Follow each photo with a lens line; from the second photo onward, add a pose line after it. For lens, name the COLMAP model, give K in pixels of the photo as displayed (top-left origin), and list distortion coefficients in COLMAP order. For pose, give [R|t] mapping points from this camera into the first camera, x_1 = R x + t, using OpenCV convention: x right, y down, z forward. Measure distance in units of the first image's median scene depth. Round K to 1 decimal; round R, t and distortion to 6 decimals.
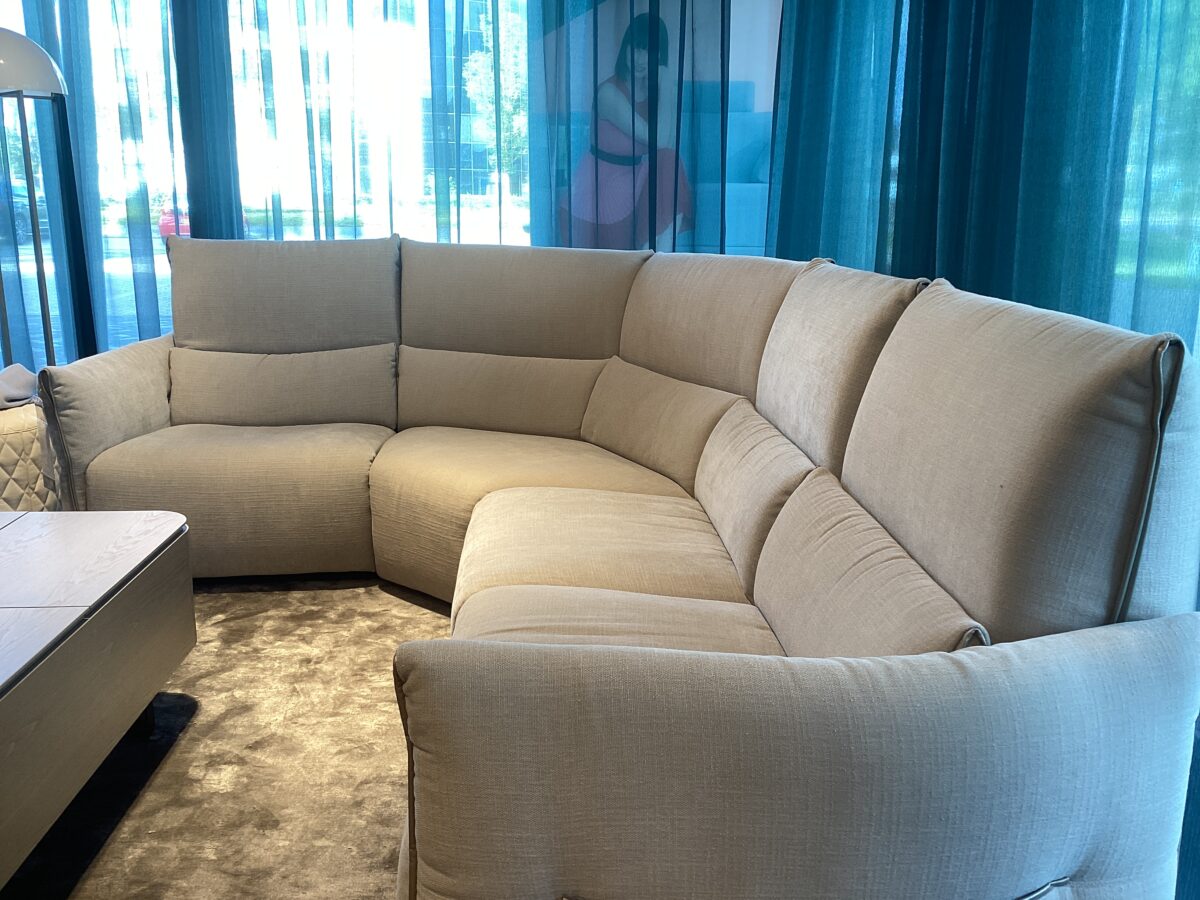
lens RADIAL K [[1087.6, 0, 605.2], [0, 1087.6, 454.5], [0, 0, 1]] dist [0.025841, 0.000000]
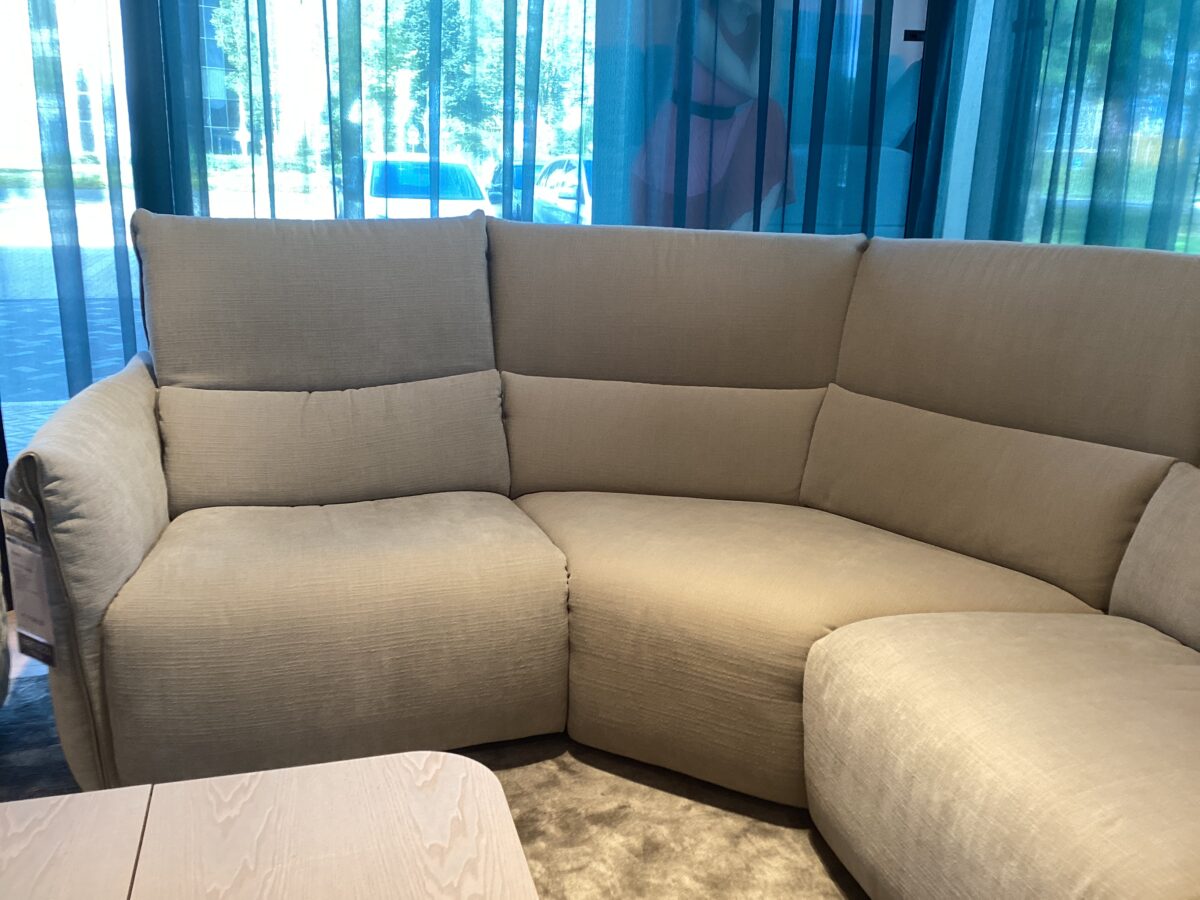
lens RADIAL K [[1087.6, 0, 596.4], [0, 1087.6, 448.5], [0, 0, 1]] dist [0.025841, 0.000000]
pose [[0.975526, -0.043034, 0.215632, -0.304956], [0.037633, 0.998868, 0.029095, -0.075470], [-0.216640, -0.020268, 0.976041, 0.337464]]
